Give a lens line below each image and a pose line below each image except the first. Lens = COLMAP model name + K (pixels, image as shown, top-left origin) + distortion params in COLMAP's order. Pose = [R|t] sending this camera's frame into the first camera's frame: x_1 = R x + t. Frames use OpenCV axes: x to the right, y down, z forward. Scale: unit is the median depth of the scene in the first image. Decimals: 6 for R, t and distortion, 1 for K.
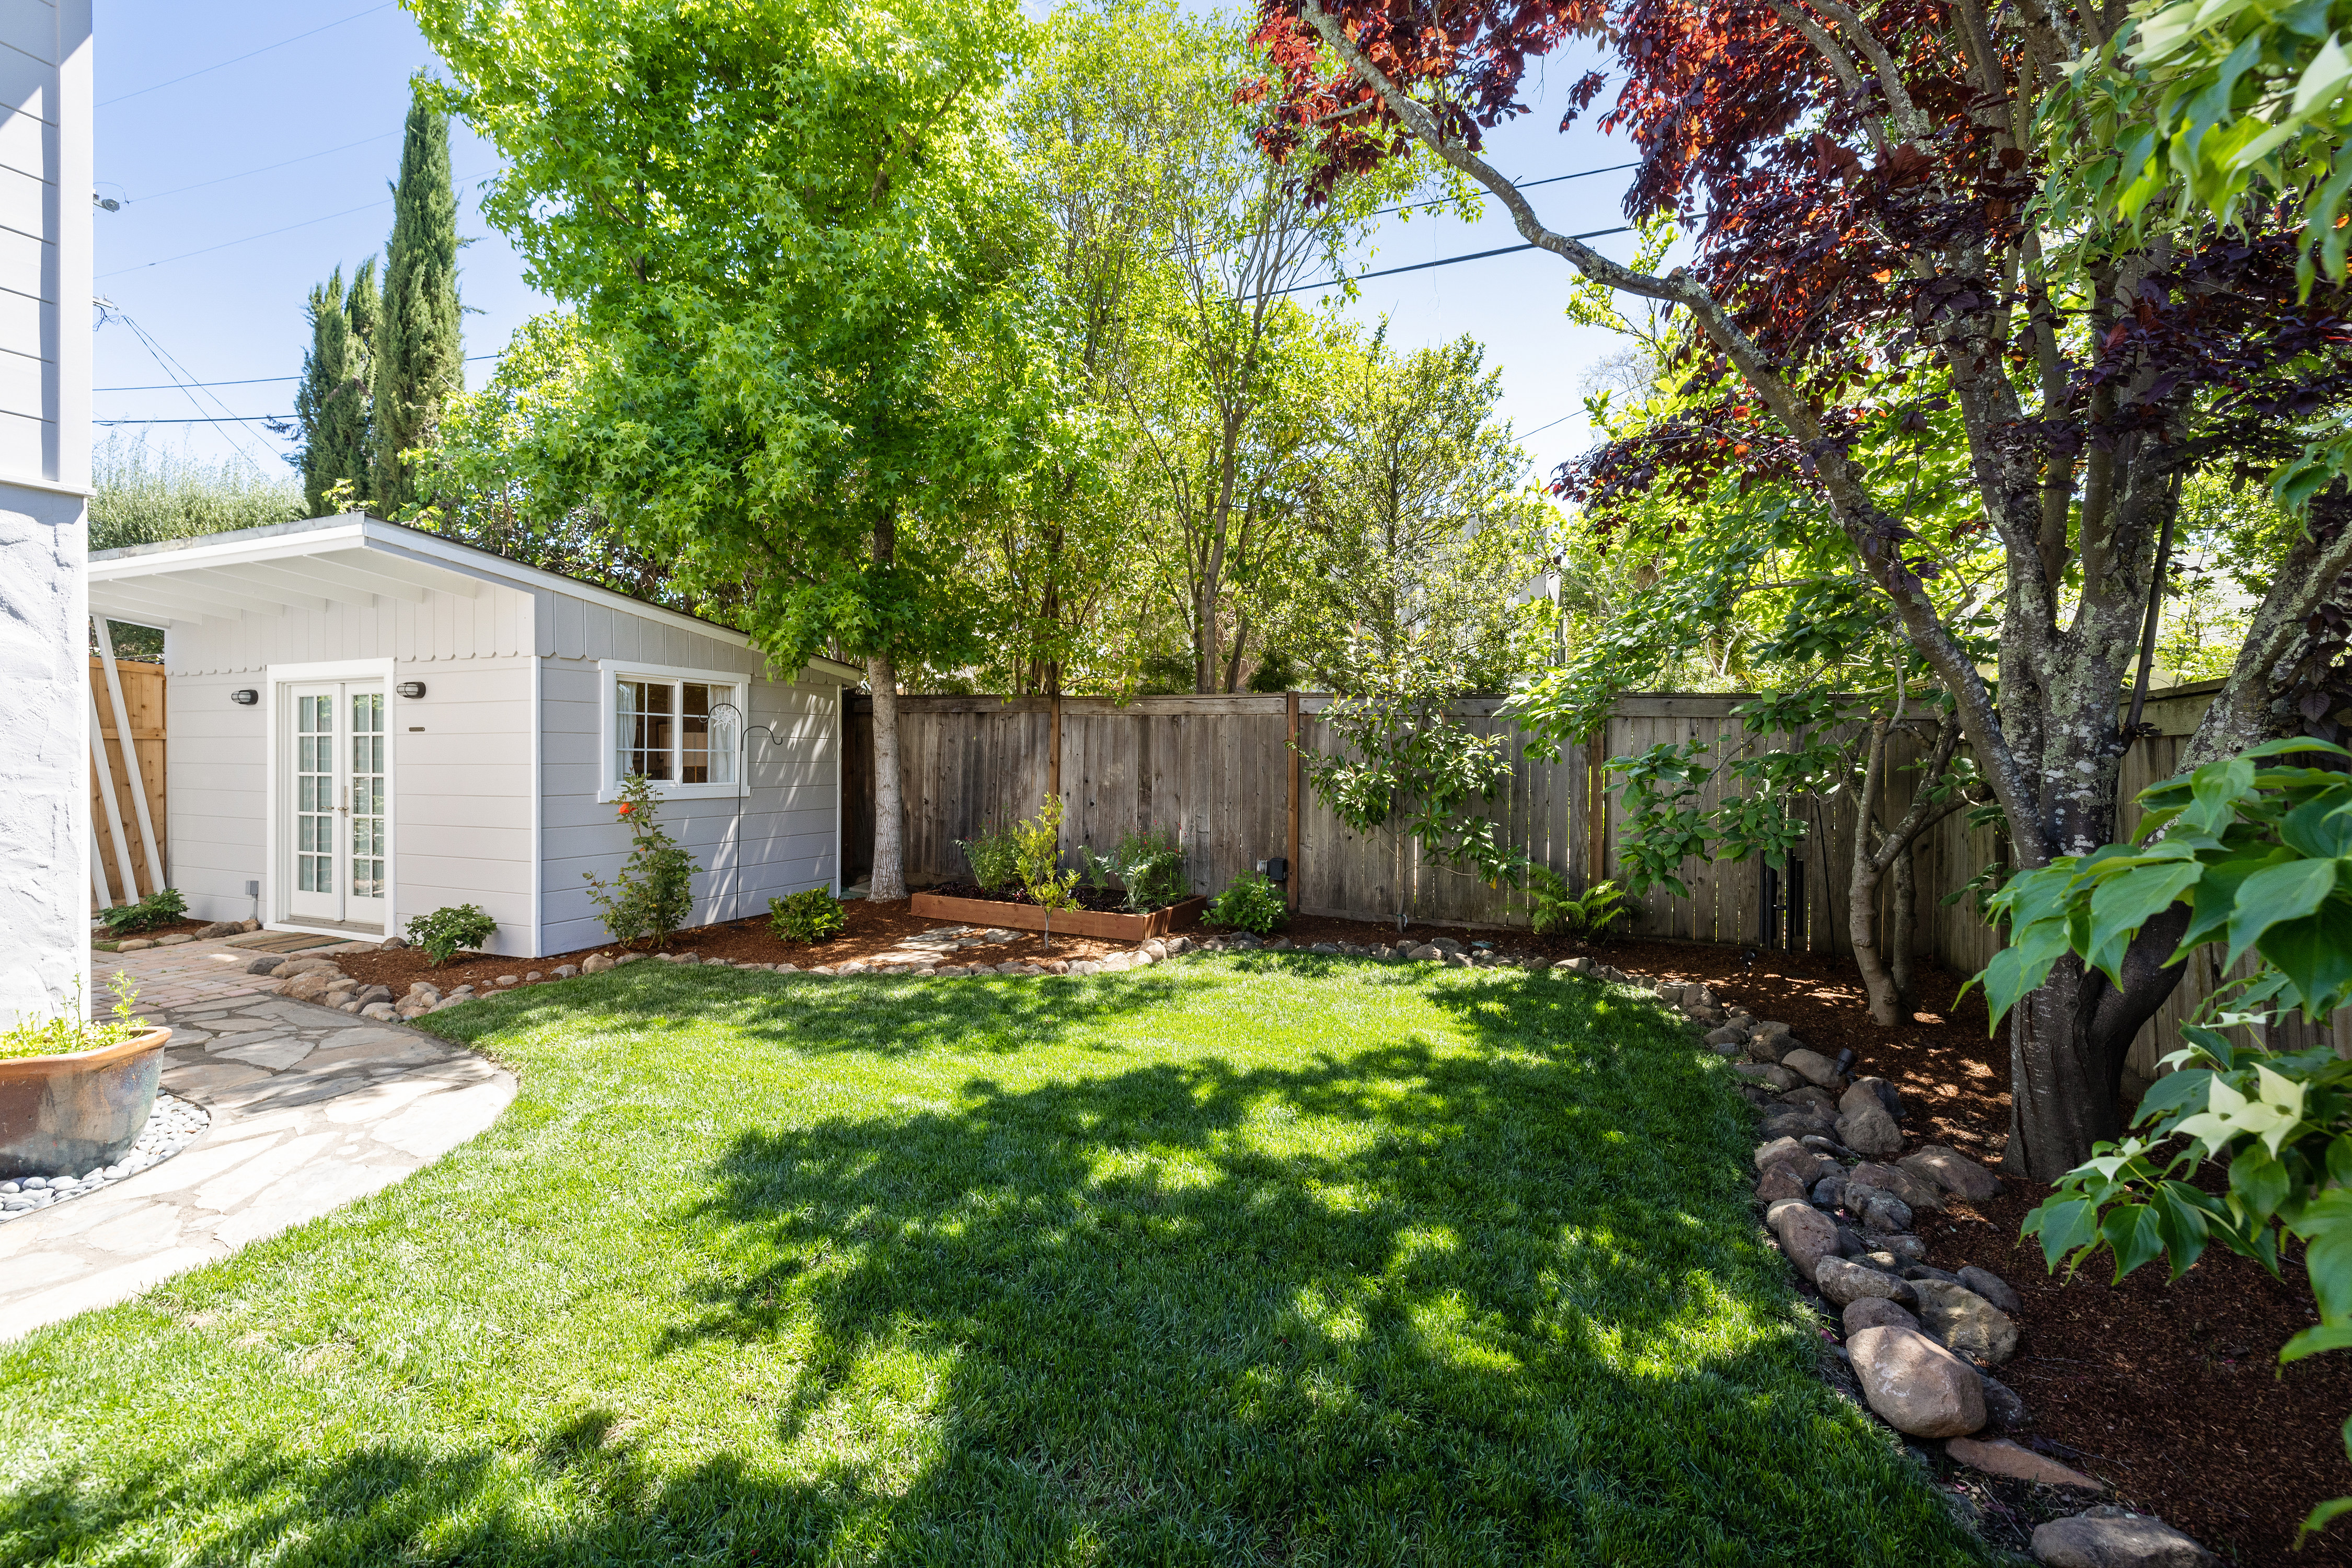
lens RADIAL K [[983.0, 0, 1180.6], [0, 983.0, 775.3], [0, 0, 1]] dist [-0.001712, -0.000465]
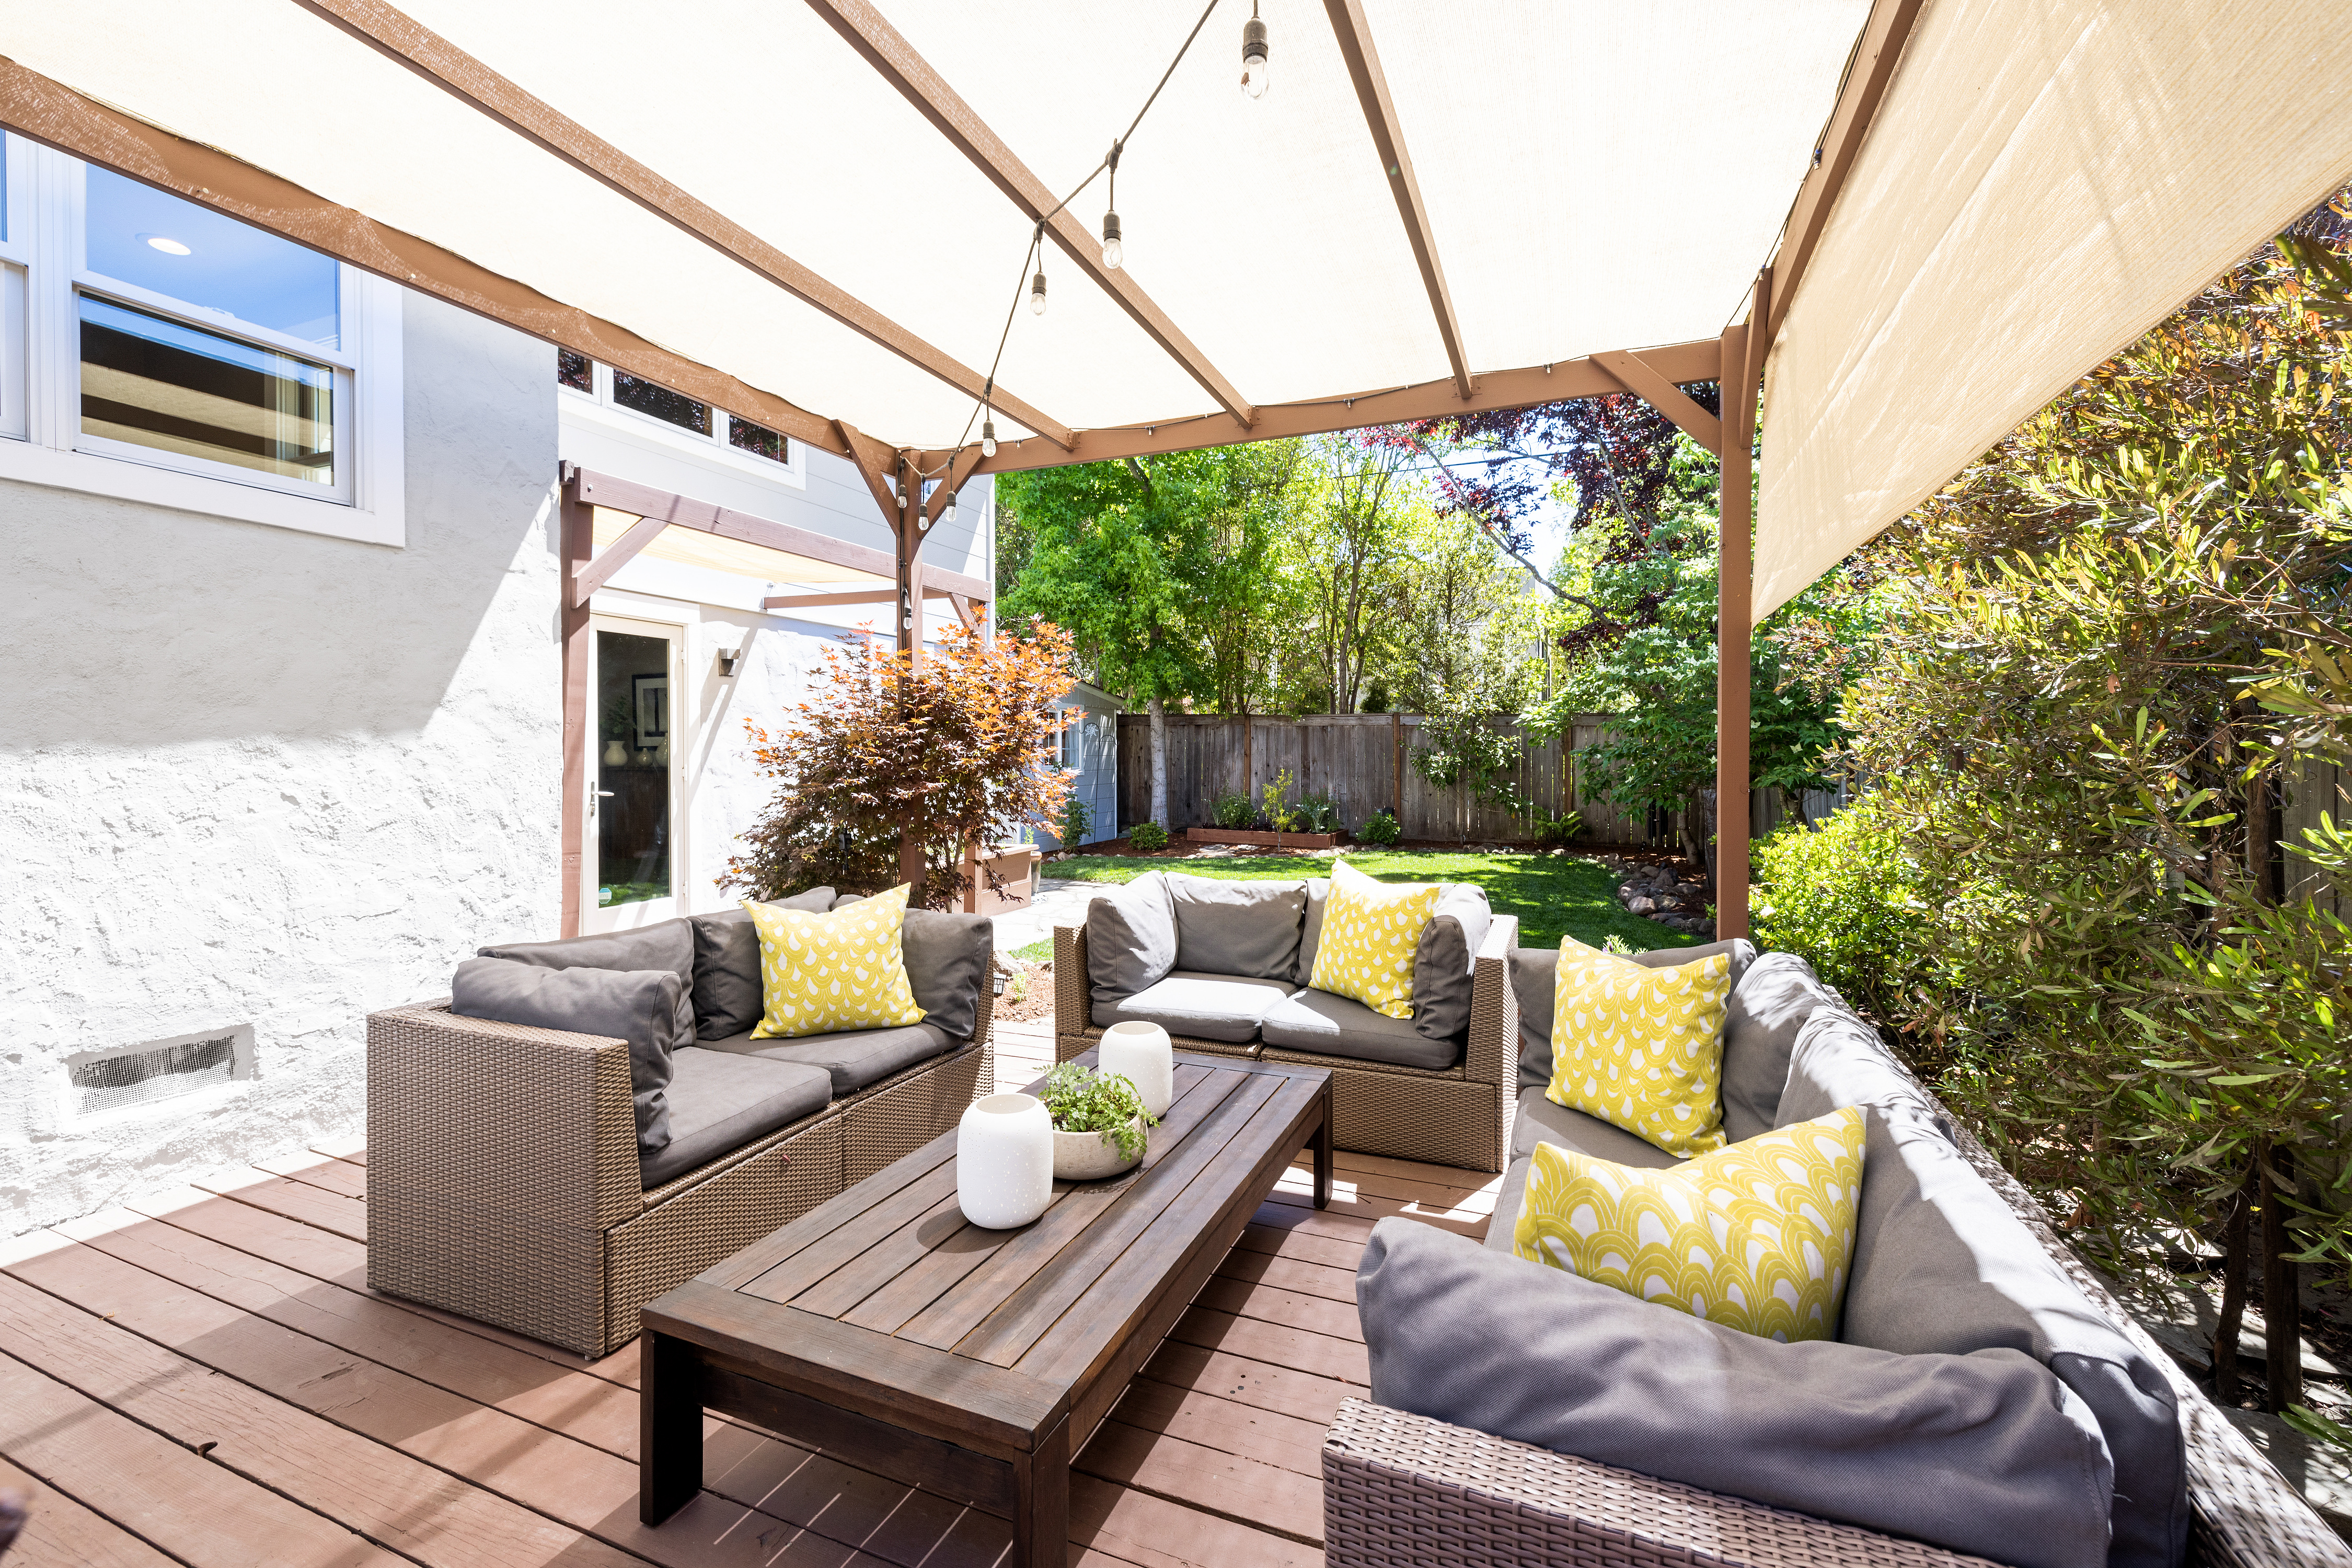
lens RADIAL K [[983.0, 0, 1192.3], [0, 983.0, 754.5], [0, 0, 1]] dist [-0.001712, -0.000465]
pose [[0.999834, -0.009576, 0.015487, -0.327838], [0.009921, 0.999701, -0.022351, 0.030318], [-0.015269, 0.022501, 0.999630, -0.880762]]
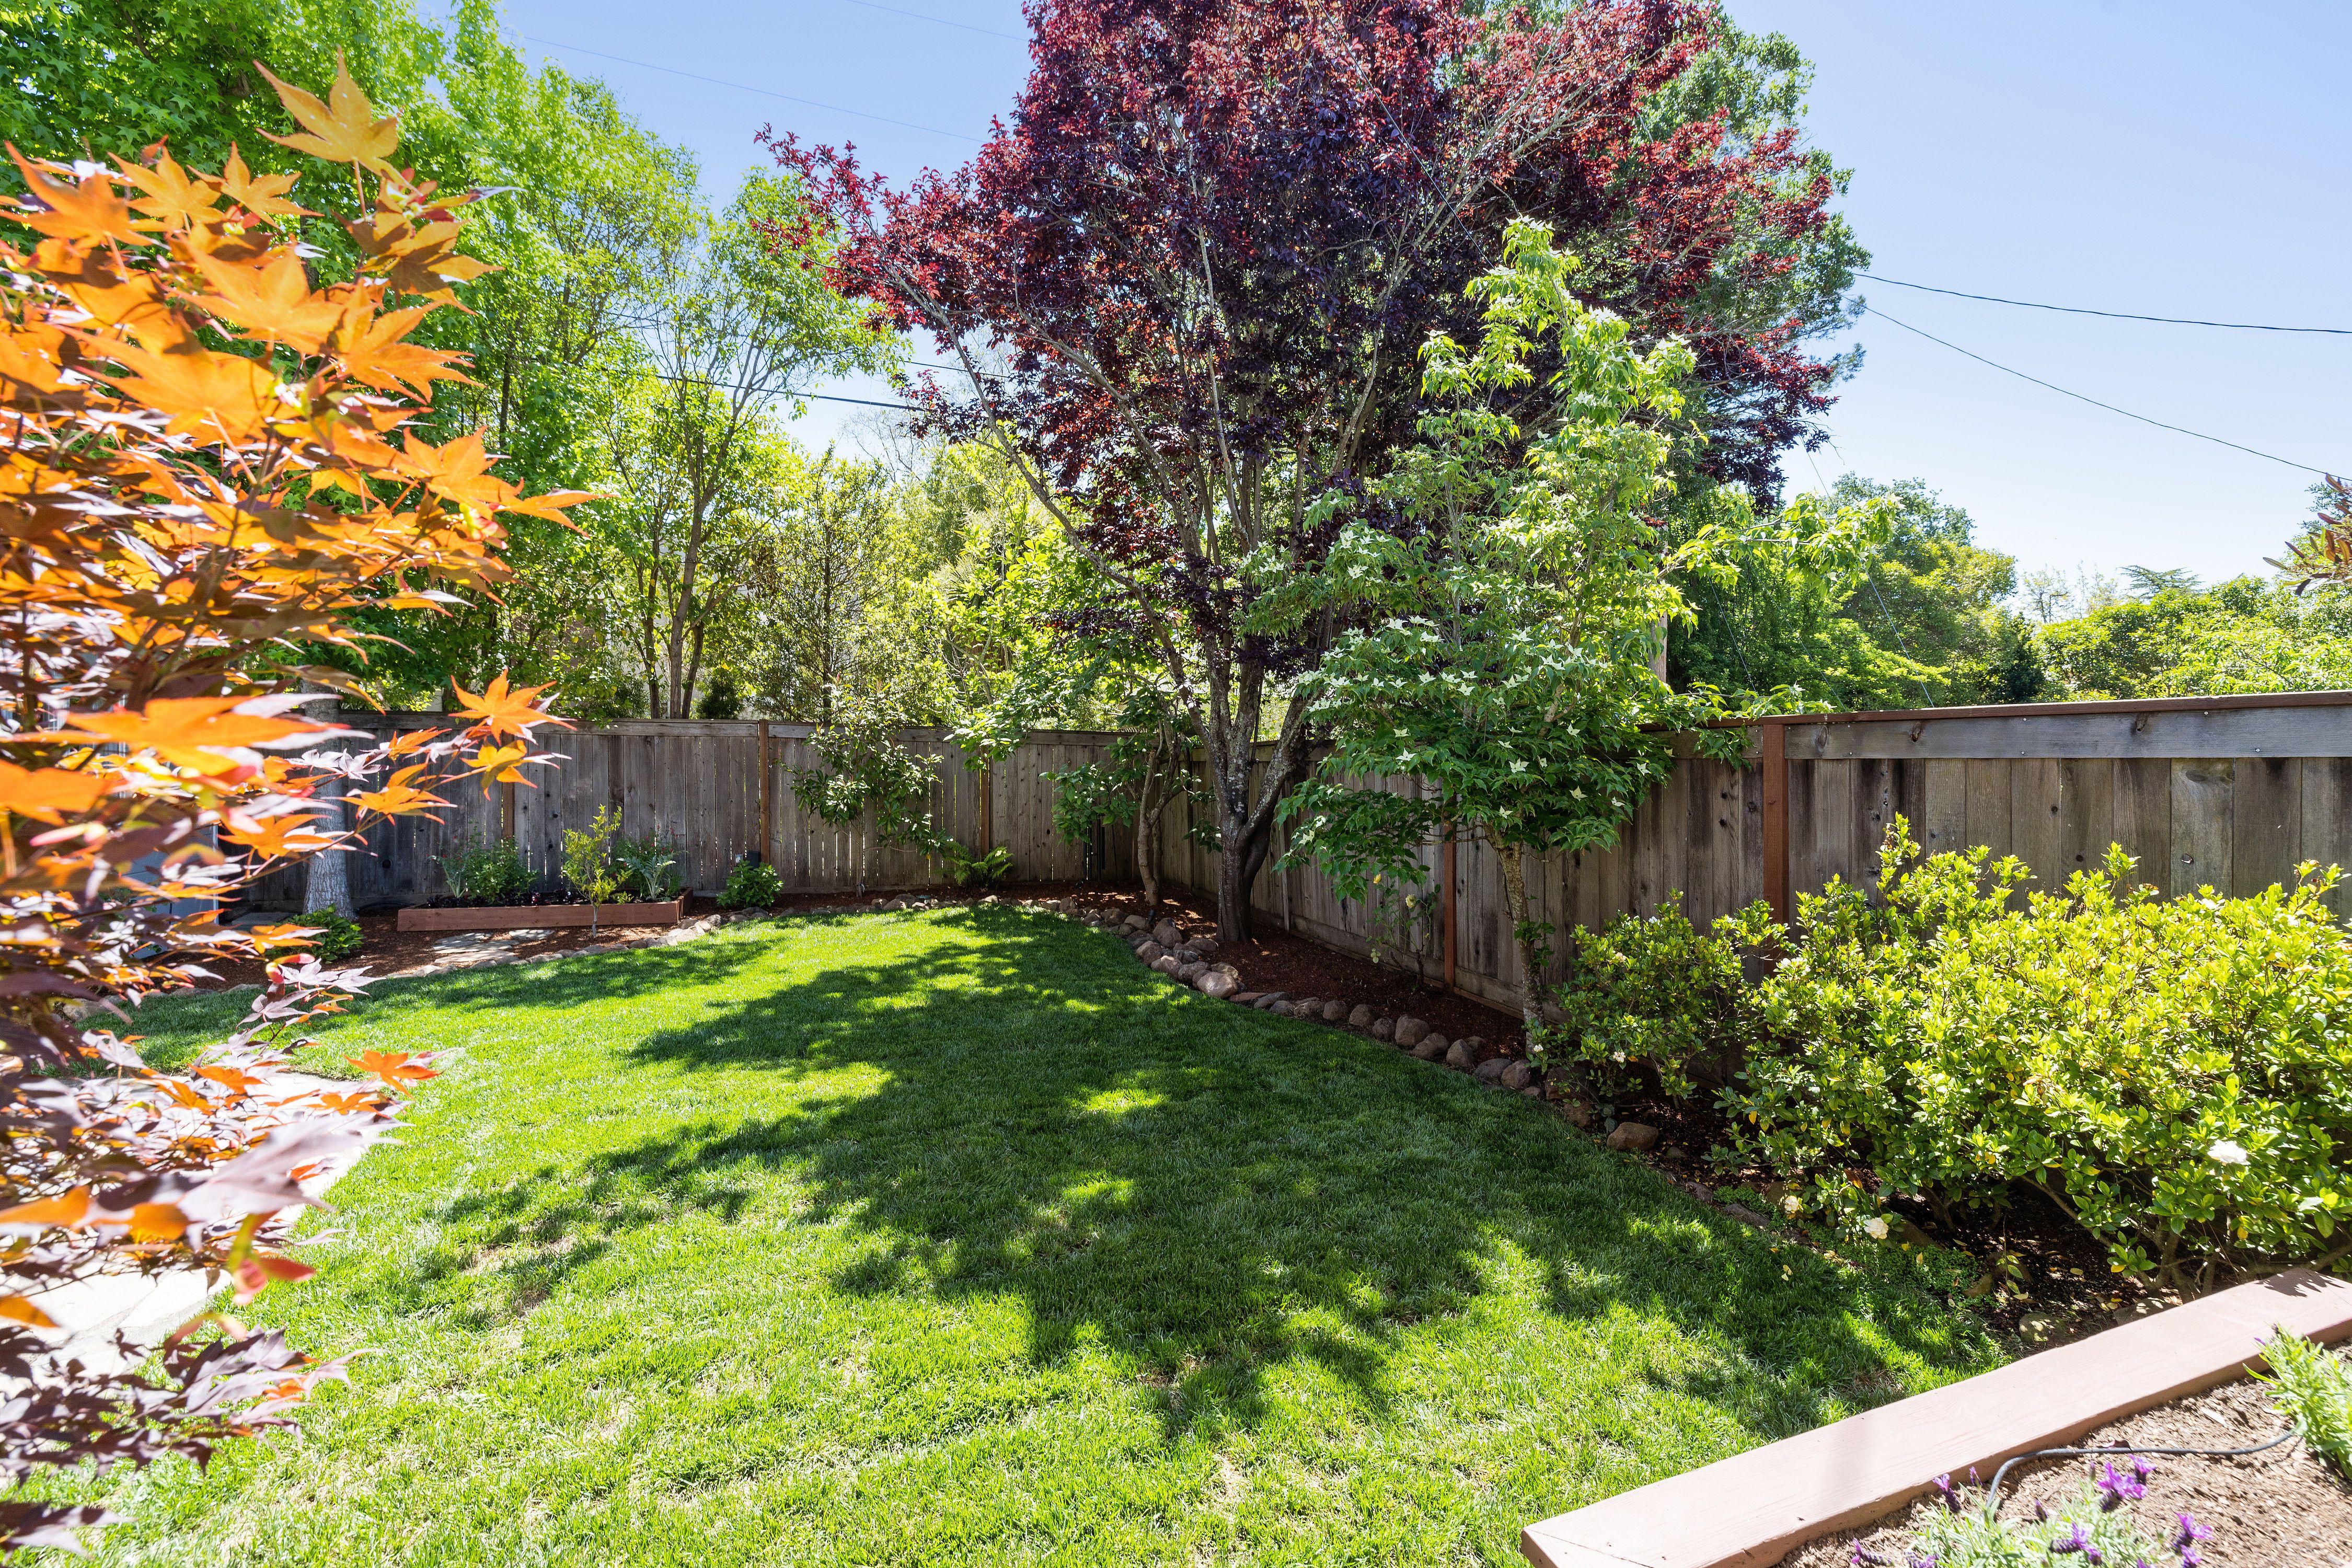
lens RADIAL K [[983.0, 0, 1177.5], [0, 983.0, 764.2], [0, 0, 1]] dist [-0.001712, -0.000465]
pose [[0.733832, -0.011204, 0.679238, -0.416913], [0.023063, 0.999699, -0.008427, -0.005232], [-0.678939, 0.021849, 0.733869, -0.340026]]
